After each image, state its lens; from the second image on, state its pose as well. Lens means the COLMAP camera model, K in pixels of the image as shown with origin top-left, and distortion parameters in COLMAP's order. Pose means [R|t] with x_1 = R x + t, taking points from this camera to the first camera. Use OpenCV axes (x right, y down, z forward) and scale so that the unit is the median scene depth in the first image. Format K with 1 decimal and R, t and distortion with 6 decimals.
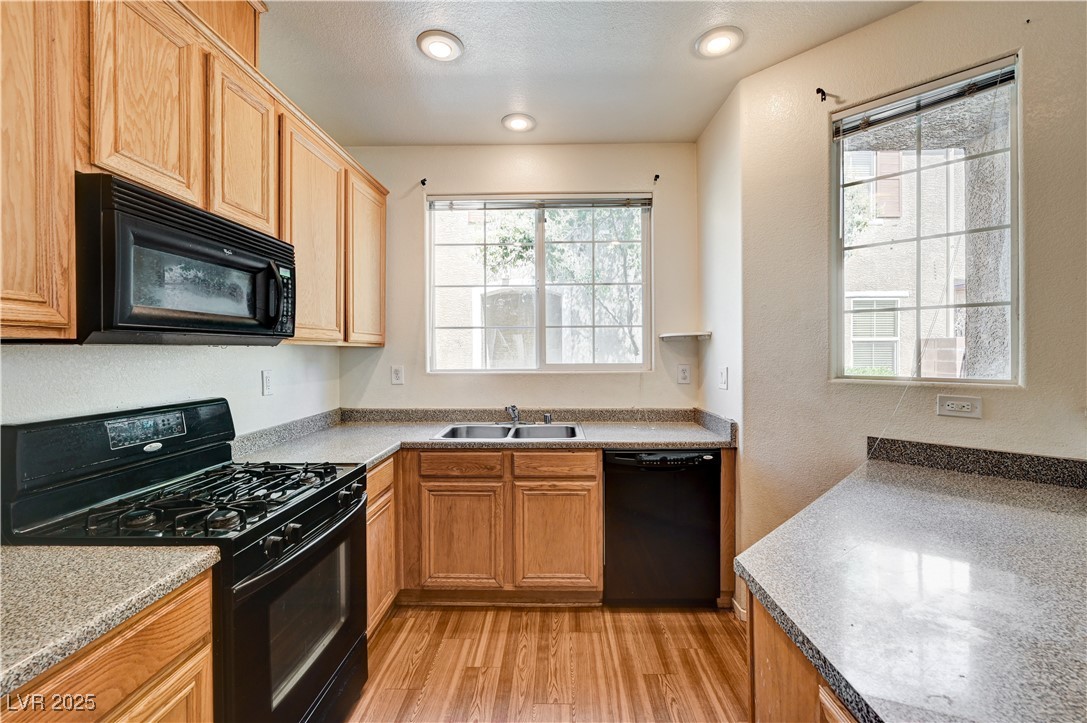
lens RADIAL K [[454.9, 0, 547.0], [0, 454.9, 351.4], [0, 0, 1]] dist [-0.002340, 0.000256]
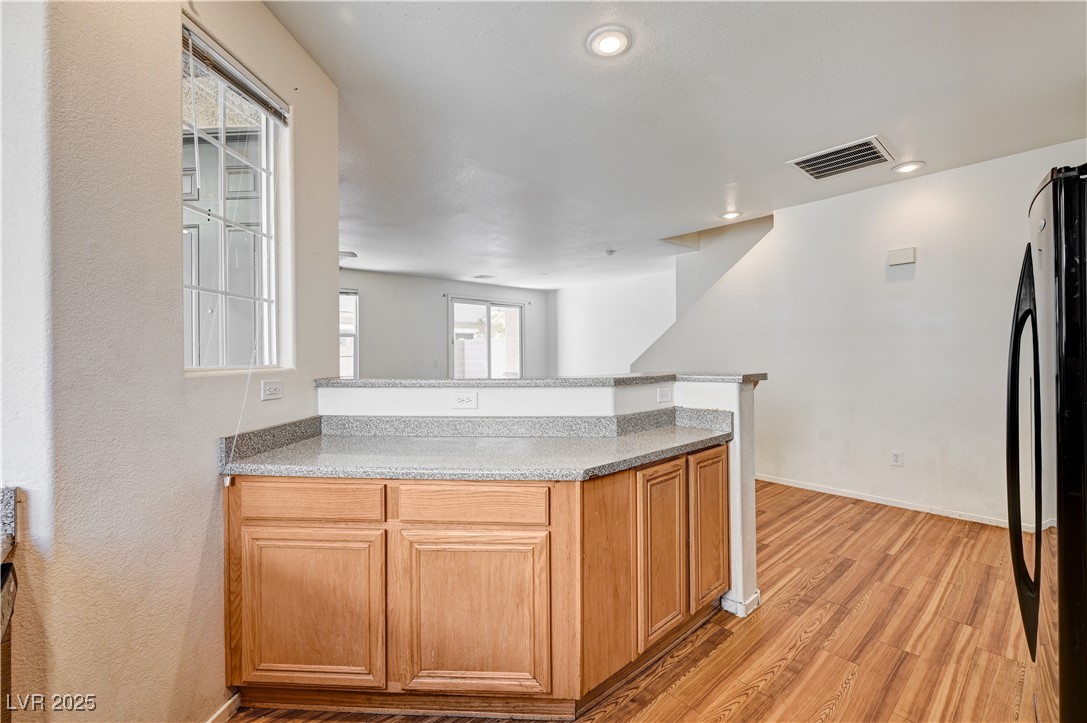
lens RADIAL K [[461.1, 0, 554.9], [0, 461.1, 355.2], [0, 0, 1]] dist [-0.000428, 0.000483]
pose [[-0.687685, 0.010028, 0.725940, -0.351466], [0.011489, 0.999930, -0.002930, 0.045876], [-0.725918, 0.006325, -0.687752, 1.195425]]
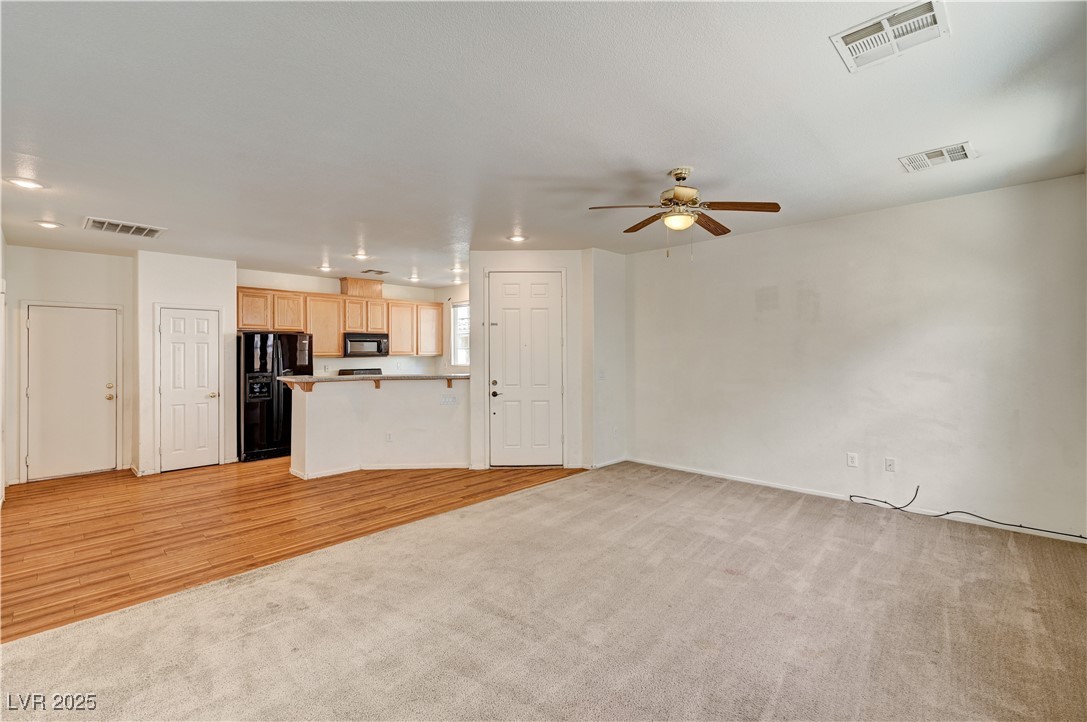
lens RADIAL K [[477.9, 0, 546.0], [0, 477.9, 350.2], [0, 0, 1]] dist [0.013059, -0.000336]
pose [[0.733943, -0.005369, -0.679189, 3.740044], [0.004487, 0.999985, -0.003056, -0.056315], [0.679196, -0.000805, 0.733957, -1.366470]]
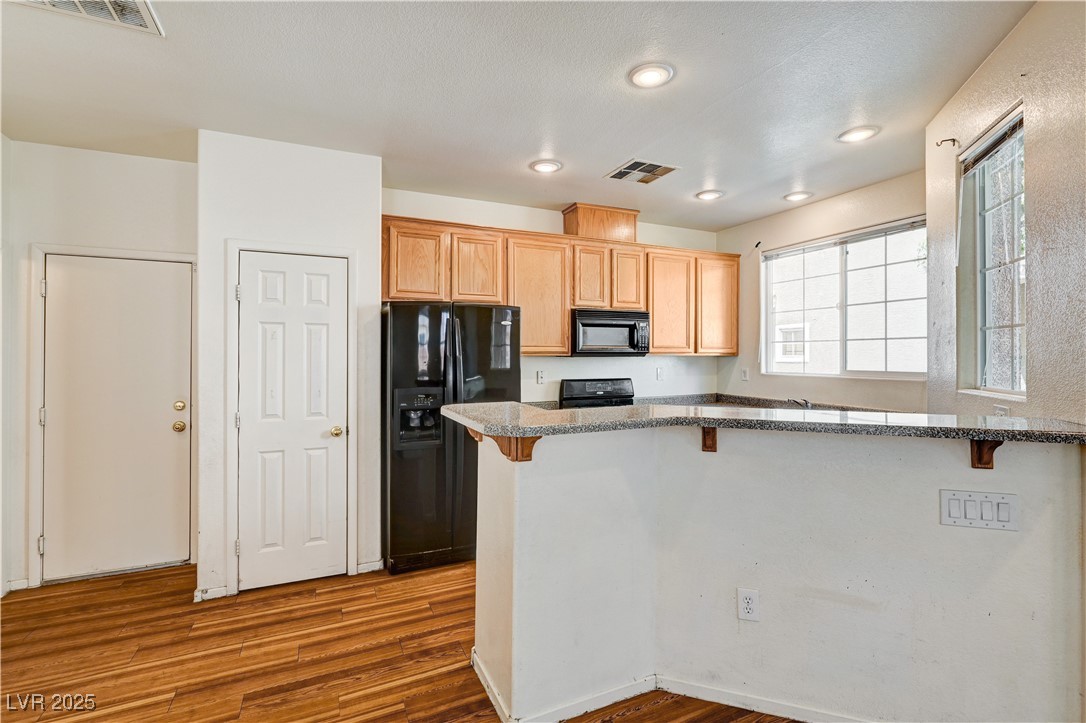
lens RADIAL K [[494.8, 0, 547.2], [0, 494.8, 352.5], [0, 0, 1]] dist [-0.002779, 0.000420]
pose [[0.440633, -0.000102, -0.897688, 1.442321], [-0.001834, 0.999998, -0.001014, -0.029616], [0.897686, 0.002094, 0.440631, -0.534922]]
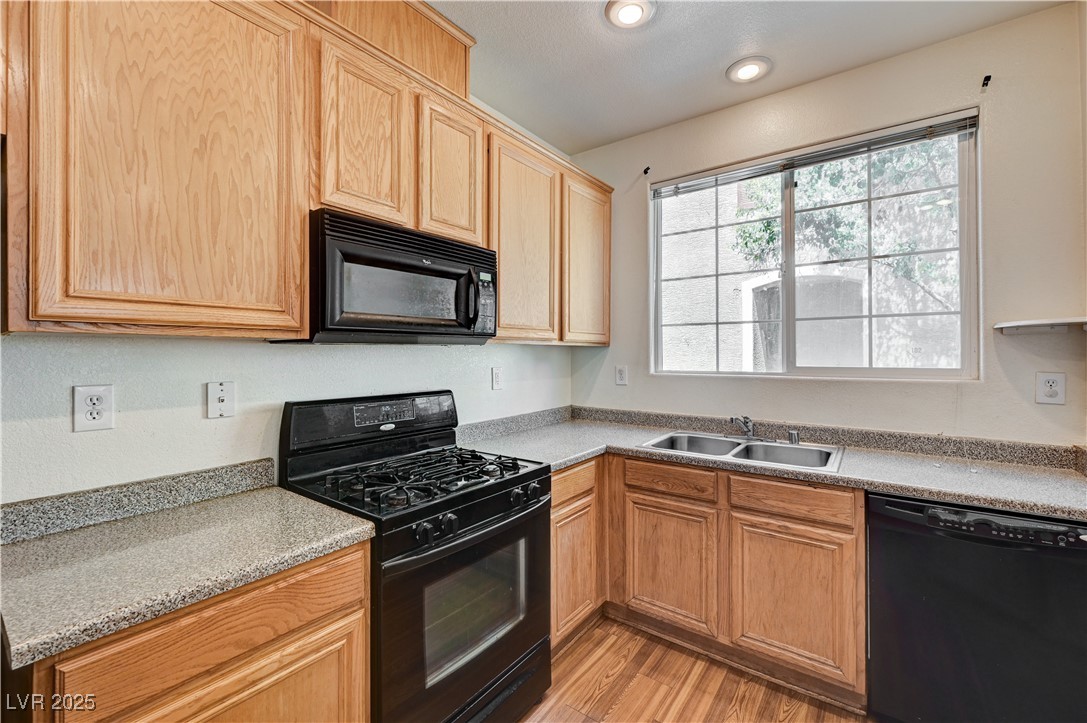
lens RADIAL K [[450.1, 0, 548.2], [0, 450.1, 349.7], [0, 0, 1]] dist [-0.001457, -0.000223]
pose [[0.818815, -0.002100, -0.574054, 0.158872], [-0.001679, 0.999980, -0.006052, 0.005987], [0.574056, 0.005919, 0.818795, 0.206087]]
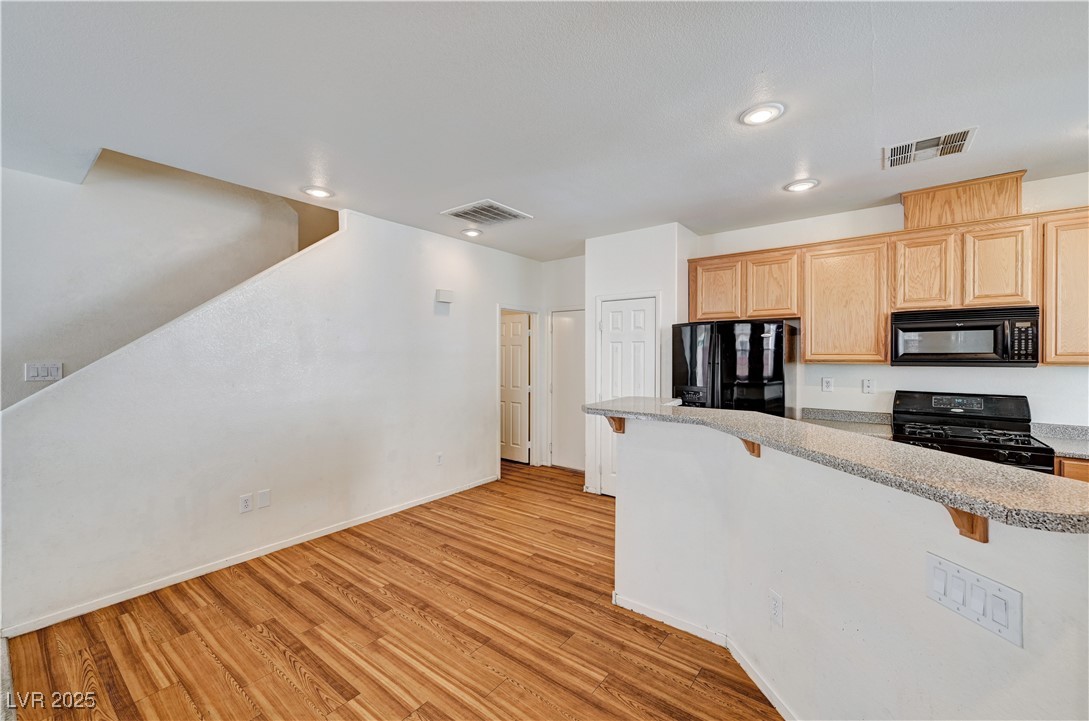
lens RADIAL K [[437.0, 0, 544.5], [0, 437.0, 360.5], [0, 0, 1]] dist [0.003086, 0.000327]
pose [[-0.589945, 0.012632, -0.807344, 1.793491], [0.000541, 0.999884, 0.015249, -0.063962], [0.807443, 0.008560, -0.589884, 0.517203]]
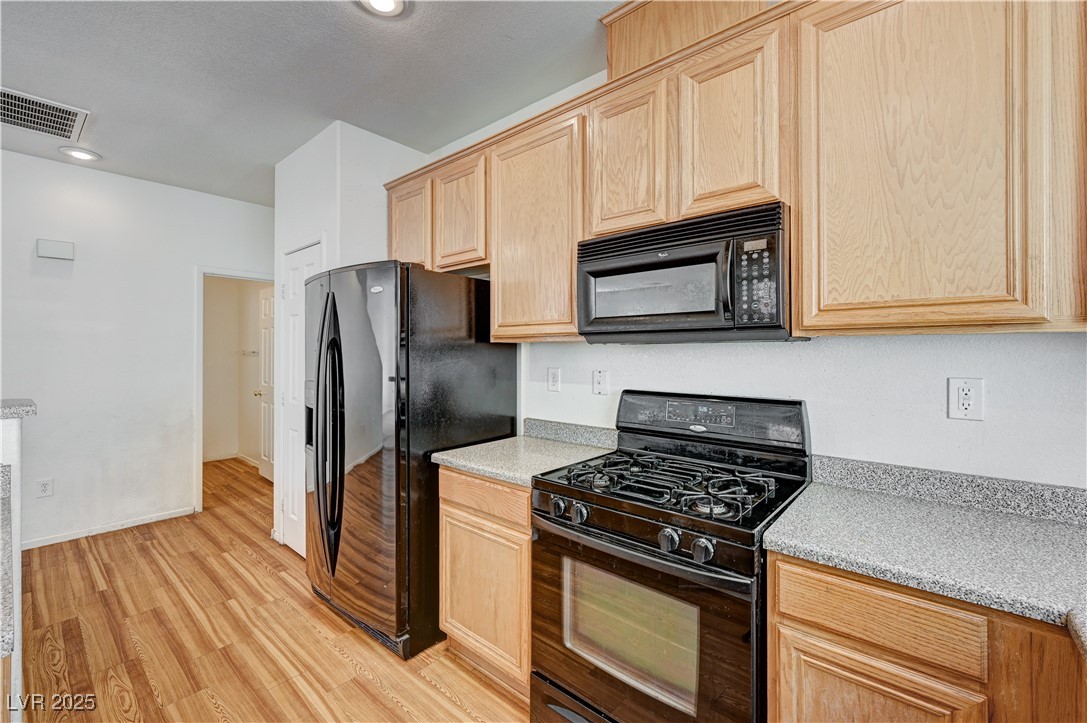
lens RADIAL K [[454.9, 0, 547.0], [0, 454.9, 351.4], [0, 0, 1]] dist [-0.002340, 0.000256]
pose [[-0.633872, 0.002586, -0.773434, 0.248768], [0.001321, 0.999997, 0.002260, 0.005313], [0.773437, 0.000411, -0.633873, 1.203535]]
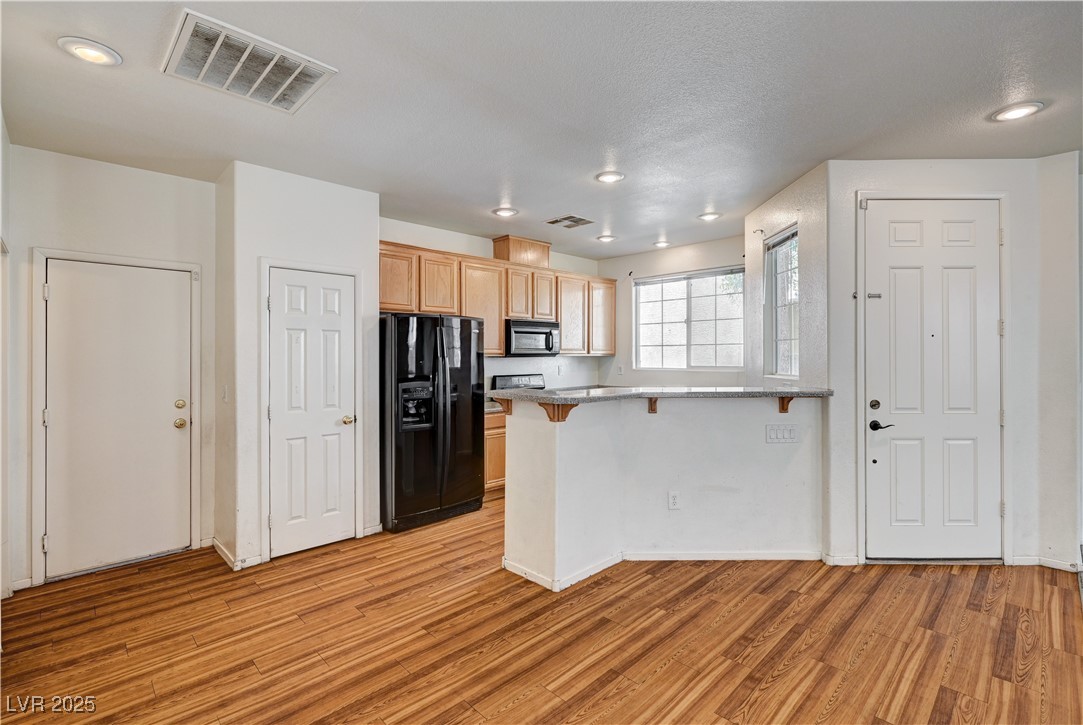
lens RADIAL K [[493.5, 0, 545.7], [0, 493.5, 353.5], [0, 0, 1]] dist [-0.002779, 0.000420]
pose [[0.716500, -0.000447, -0.697587, 1.619842], [0.000266, 1.000000, -0.000368, -0.032430], [0.697587, 0.000078, 0.716500, -1.354808]]
